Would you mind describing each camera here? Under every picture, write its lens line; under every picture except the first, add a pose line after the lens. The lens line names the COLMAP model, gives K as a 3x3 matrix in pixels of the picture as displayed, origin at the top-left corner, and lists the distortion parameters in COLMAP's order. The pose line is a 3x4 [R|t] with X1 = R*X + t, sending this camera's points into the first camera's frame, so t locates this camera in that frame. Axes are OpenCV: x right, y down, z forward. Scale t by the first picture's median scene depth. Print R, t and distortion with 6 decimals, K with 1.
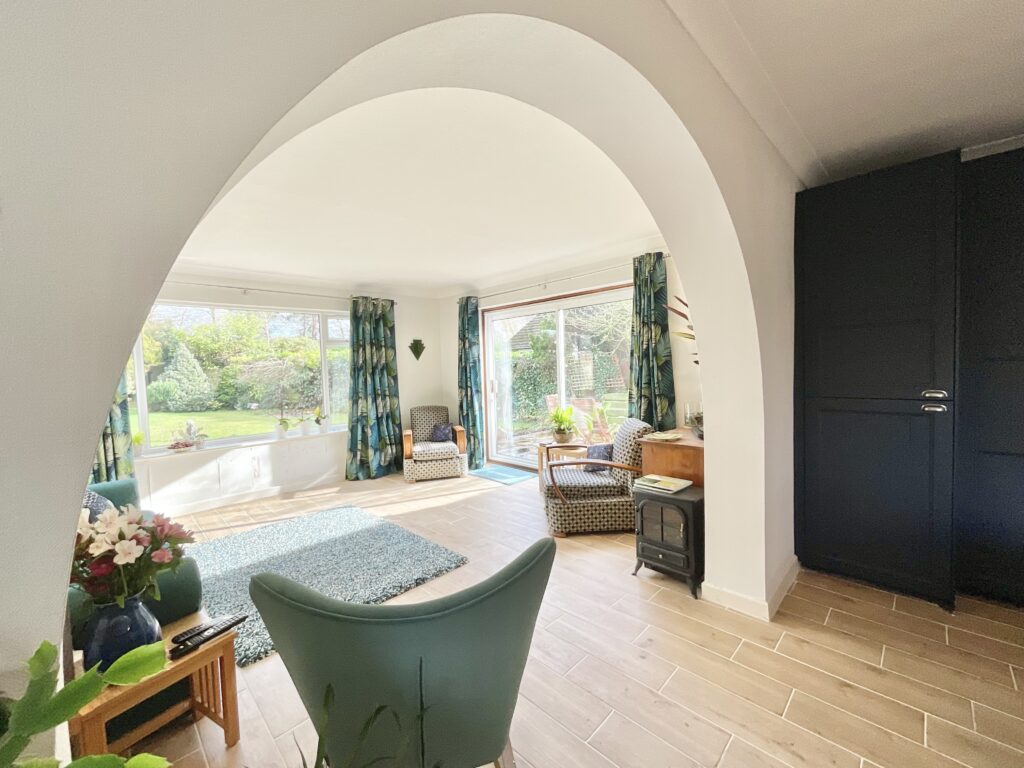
lens RADIAL K [[414.6, 0, 511.9], [0, 414.6, 386.4], [0, 0, 1]] dist [-0.001947, 0.000126]
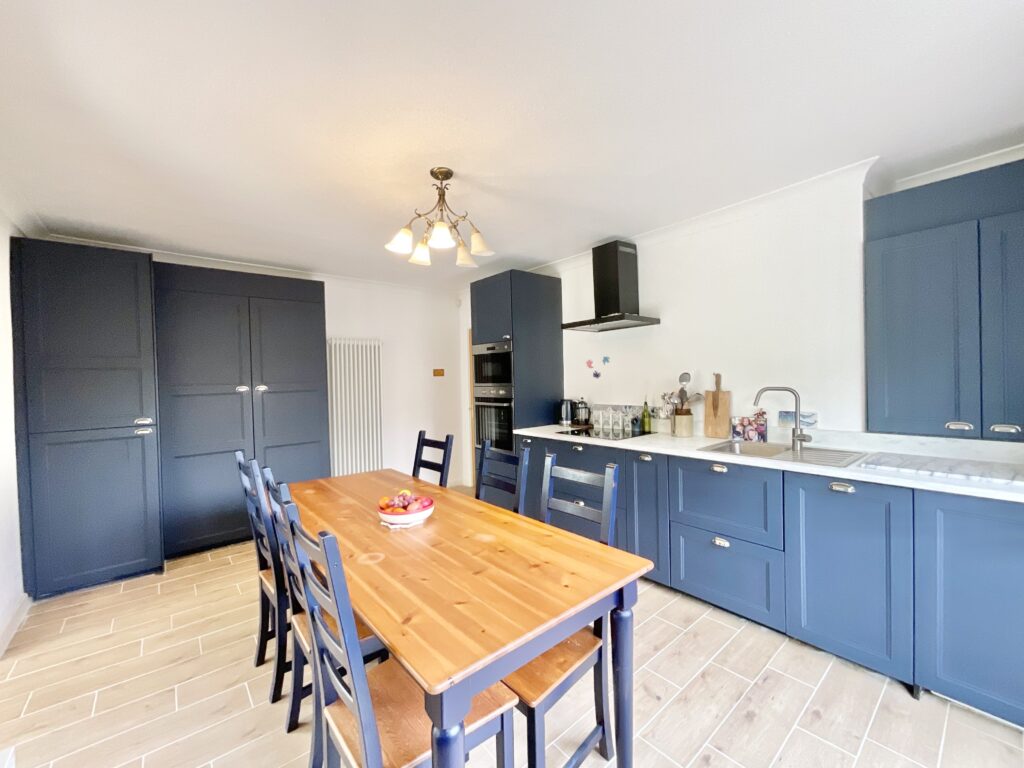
lens RADIAL K [[416.6, 0, 511.5], [0, 416.6, 383.3], [0, 0, 1]] dist [-0.001531, 0.000152]
pose [[0.088147, 0.015495, 0.995987, -0.107788], [0.073332, 0.997065, -0.022001, 0.004774], [-0.993405, 0.074977, 0.086752, -0.143540]]
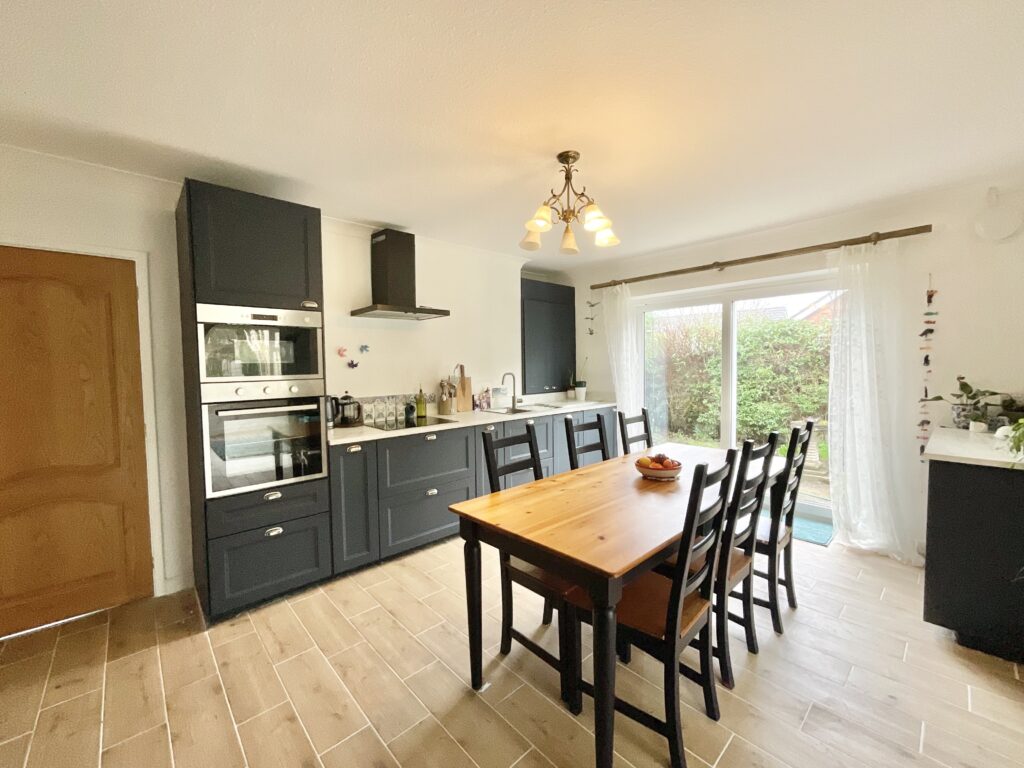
lens RADIAL K [[414.6, 0, 511.9], [0, 414.6, 386.4], [0, 0, 1]] dist [-0.001947, 0.000126]
pose [[-0.998416, 0.041893, 0.037555, 0.354480], [0.045684, 0.993257, 0.106554, -0.038085], [-0.032838, 0.108100, -0.993597, 0.391089]]
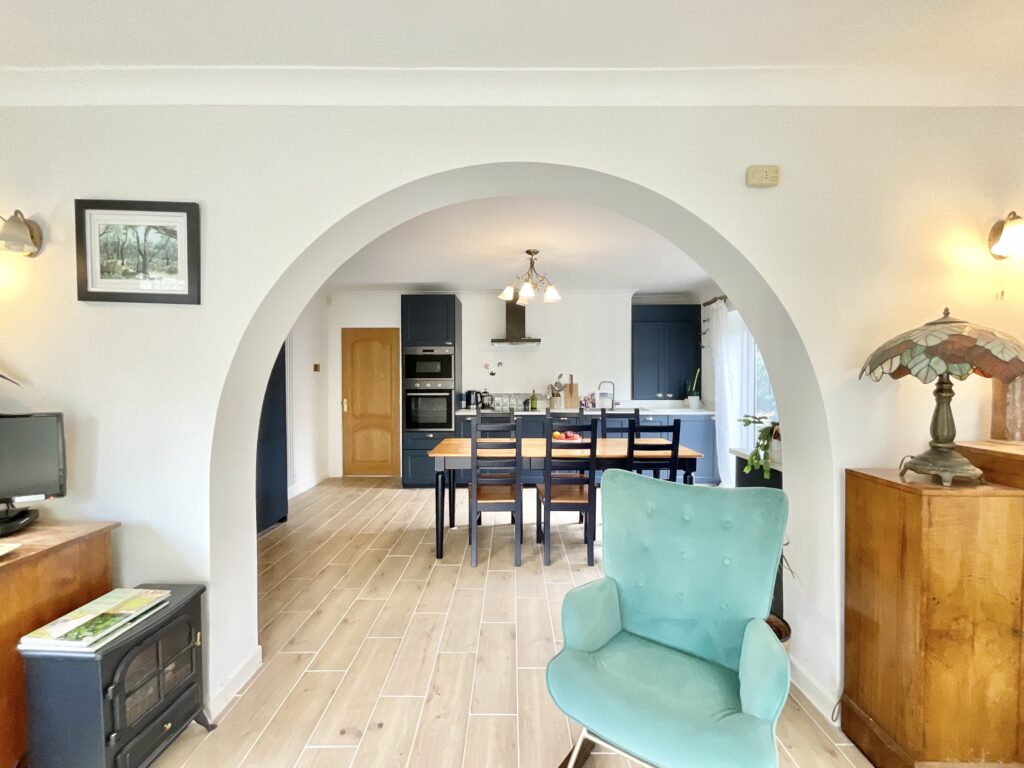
lens RADIAL K [[416.6, 0, 511.5], [0, 416.6, 383.3], [0, 0, 1]] dist [-0.001531, 0.000152]
pose [[-0.704301, 0.023493, 0.709513, -0.177667], [0.061204, 0.997740, 0.027718, -0.017185], [-0.707258, 0.062947, -0.704147, 0.494842]]
